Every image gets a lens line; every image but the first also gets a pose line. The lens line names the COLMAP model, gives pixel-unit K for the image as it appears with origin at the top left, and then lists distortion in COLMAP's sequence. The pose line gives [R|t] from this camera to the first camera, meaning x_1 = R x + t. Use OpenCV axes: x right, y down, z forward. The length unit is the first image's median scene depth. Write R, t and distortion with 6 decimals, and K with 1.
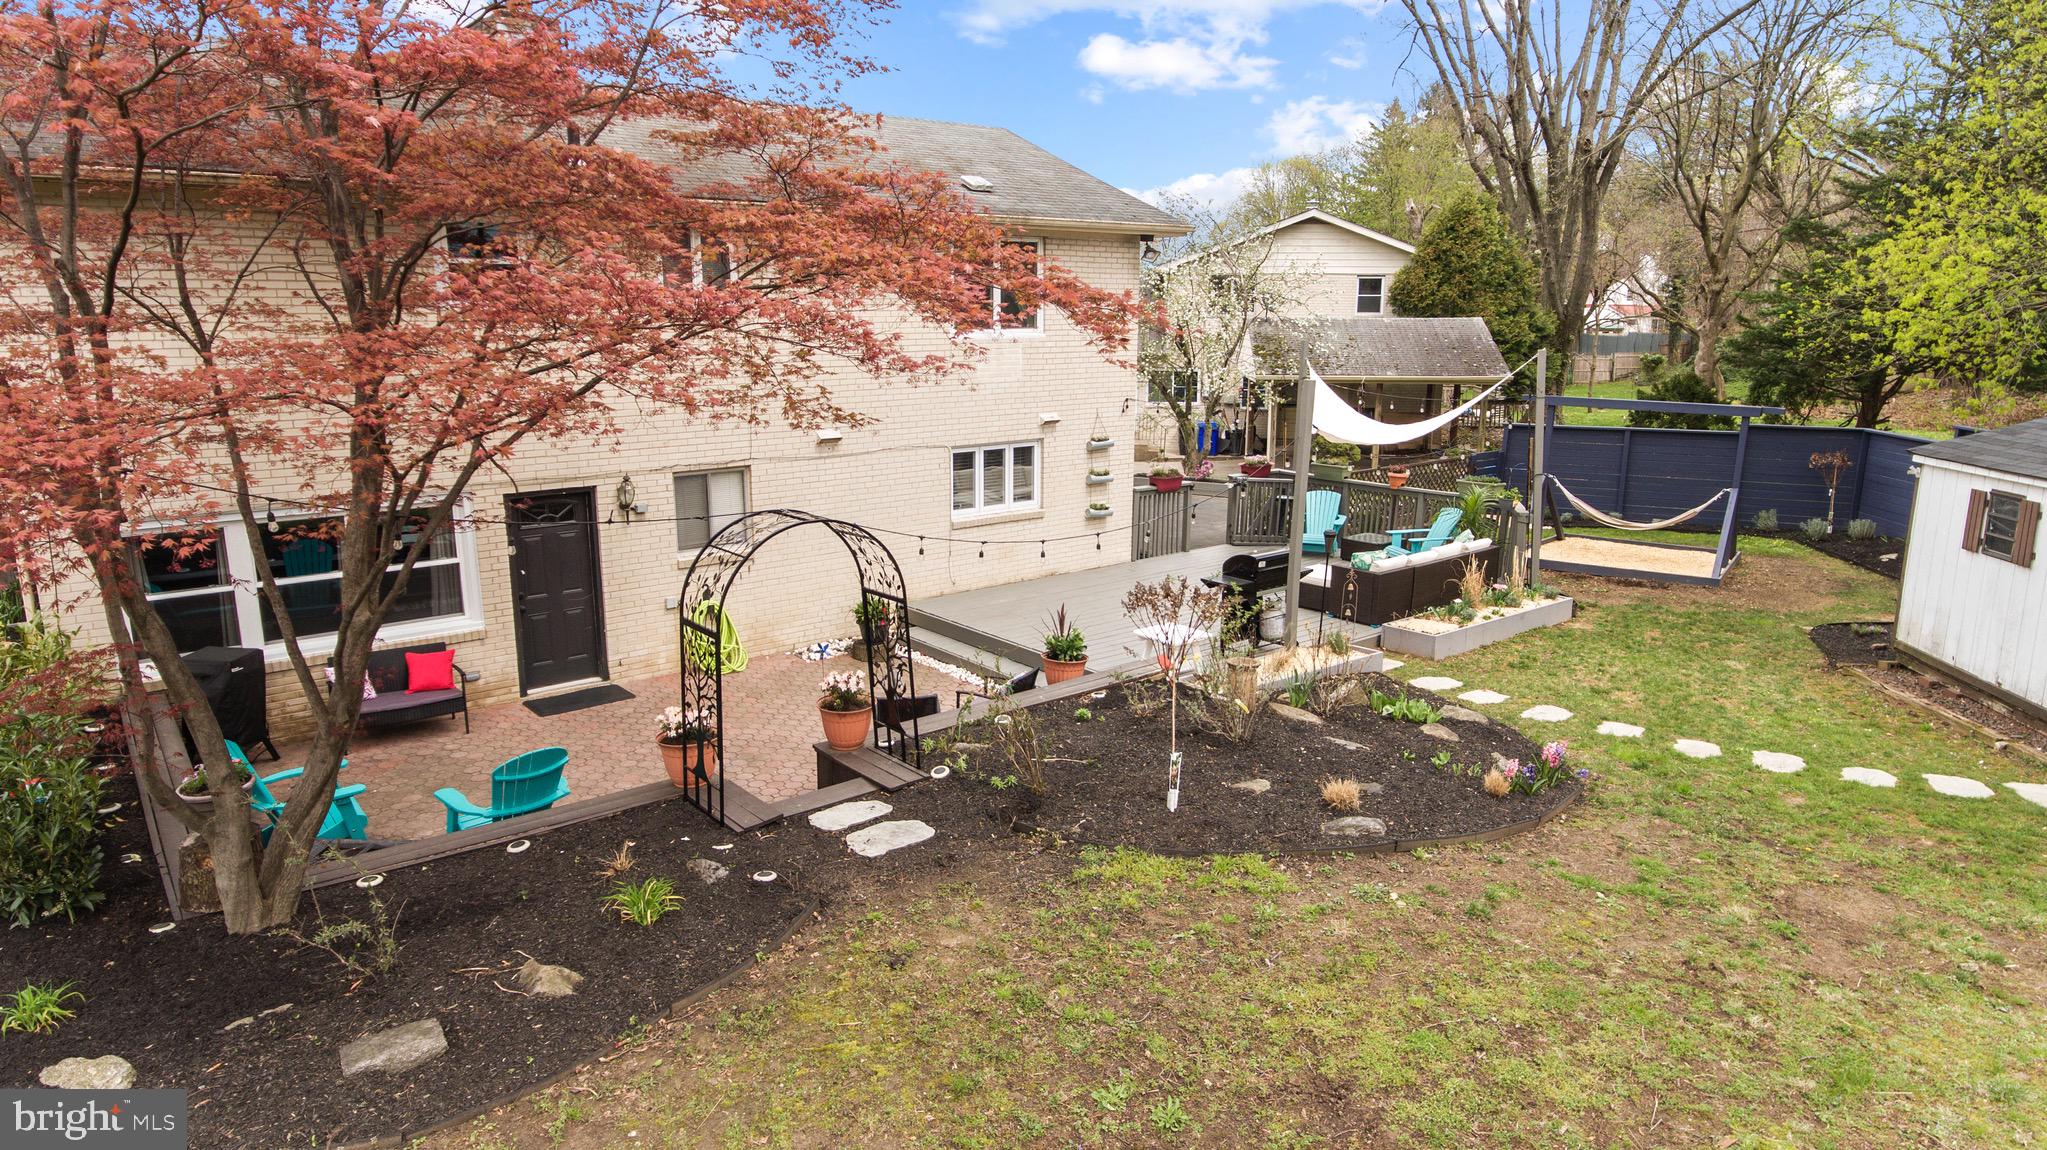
lens RADIAL K [[1205.9, 0, 1030.4], [0, 1205.9, 564.8], [0, 0, 1]] dist [-0.003187, 0.003444]
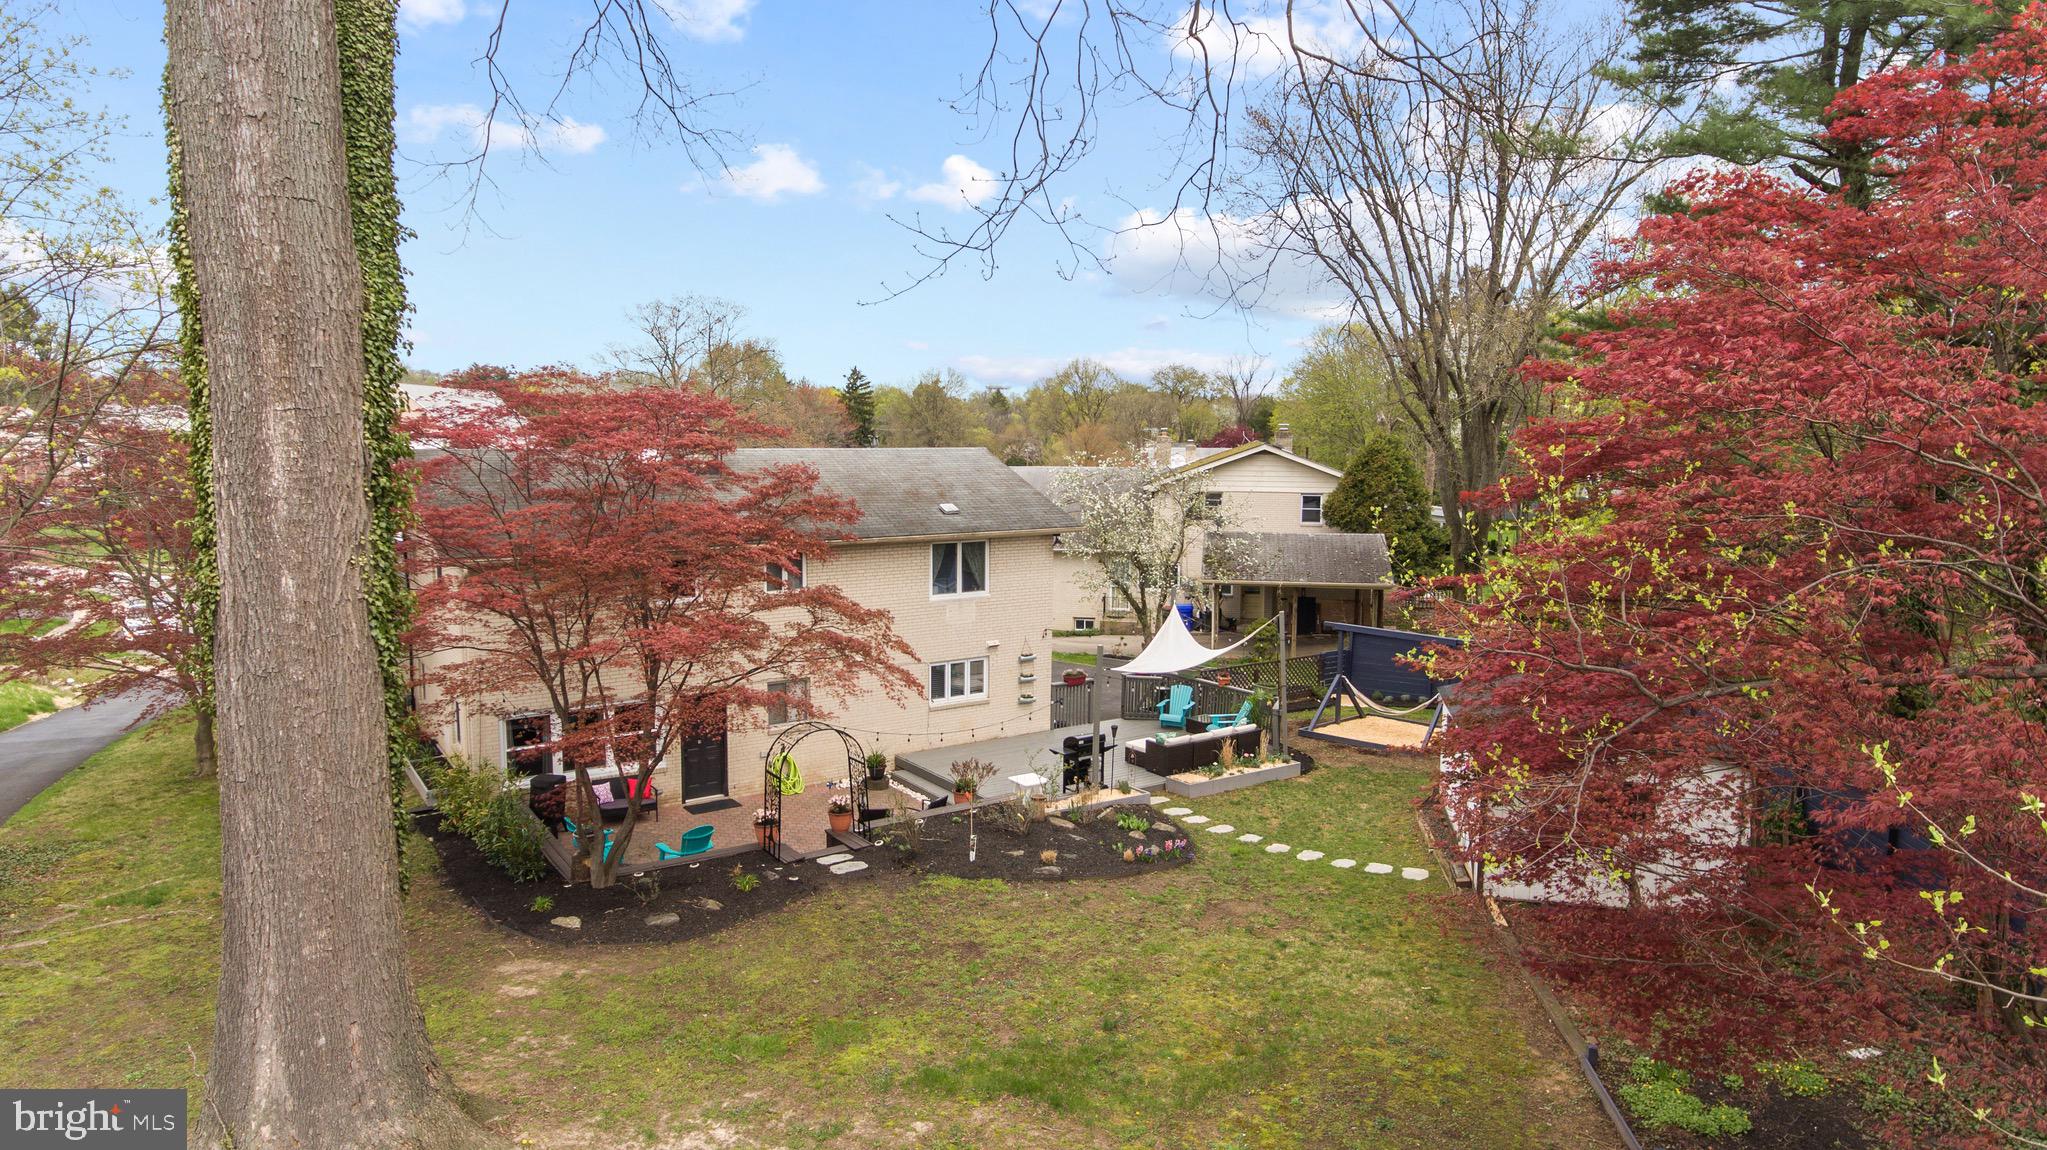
lens RADIAL K [[1205.9, 0, 1030.4], [0, 1205.9, 564.8], [0, 0, 1]] dist [-0.003187, 0.003444]
pose [[0.996691, 0.013665, -0.080125, 0.295232], [-0.021875, 0.994491, -0.102510, -0.089984], [0.078283, 0.103923, 0.991500, -0.964113]]
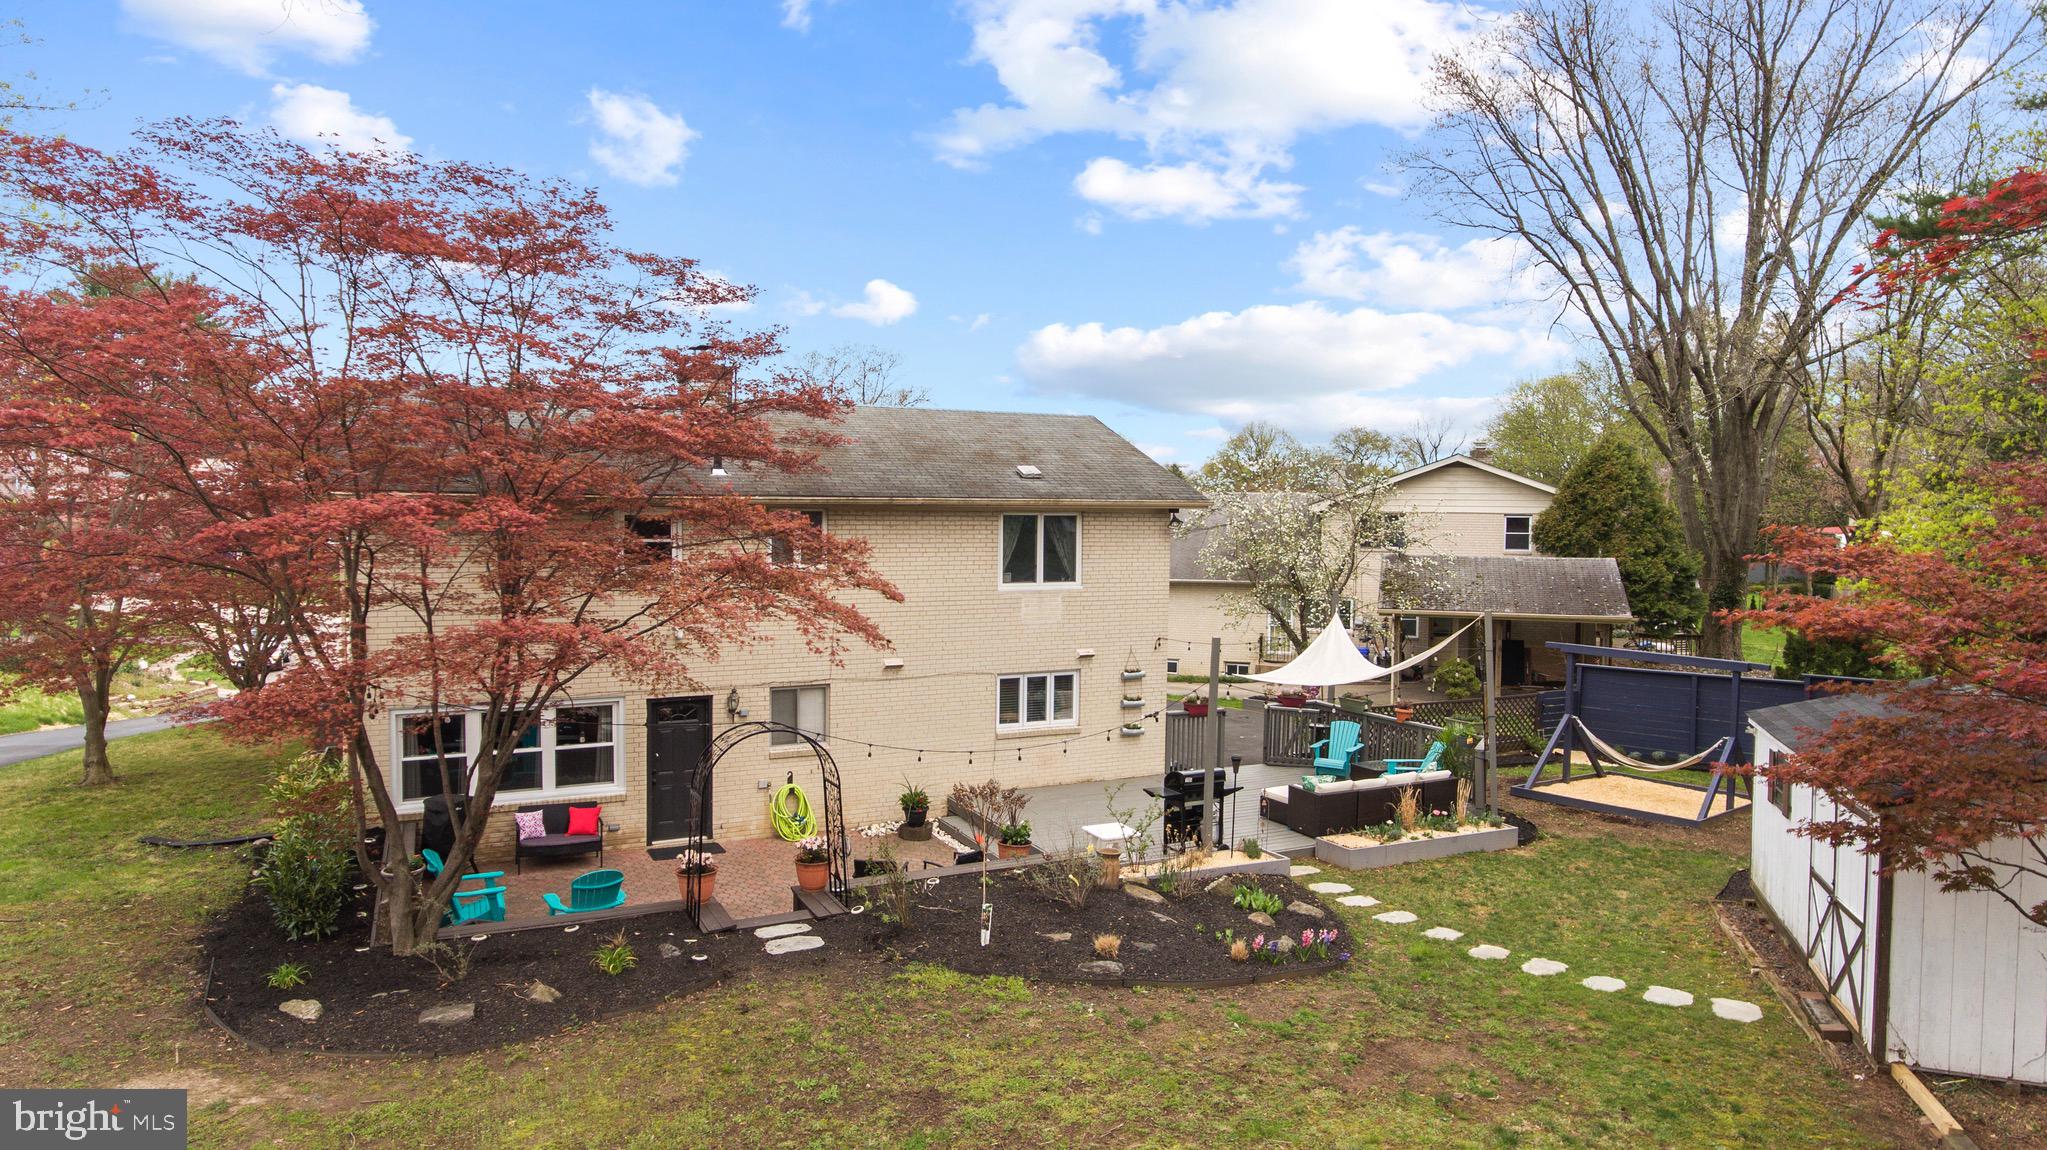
lens RADIAL K [[1205.9, 0, 1030.4], [0, 1205.9, 564.8], [0, 0, 1]] dist [-0.003187, 0.003444]
pose [[0.973952, 0.017927, -0.226047, 0.357135], [-0.055636, 0.985290, -0.161579, -0.010472], [0.219825, 0.169946, 0.960622, -0.327786]]
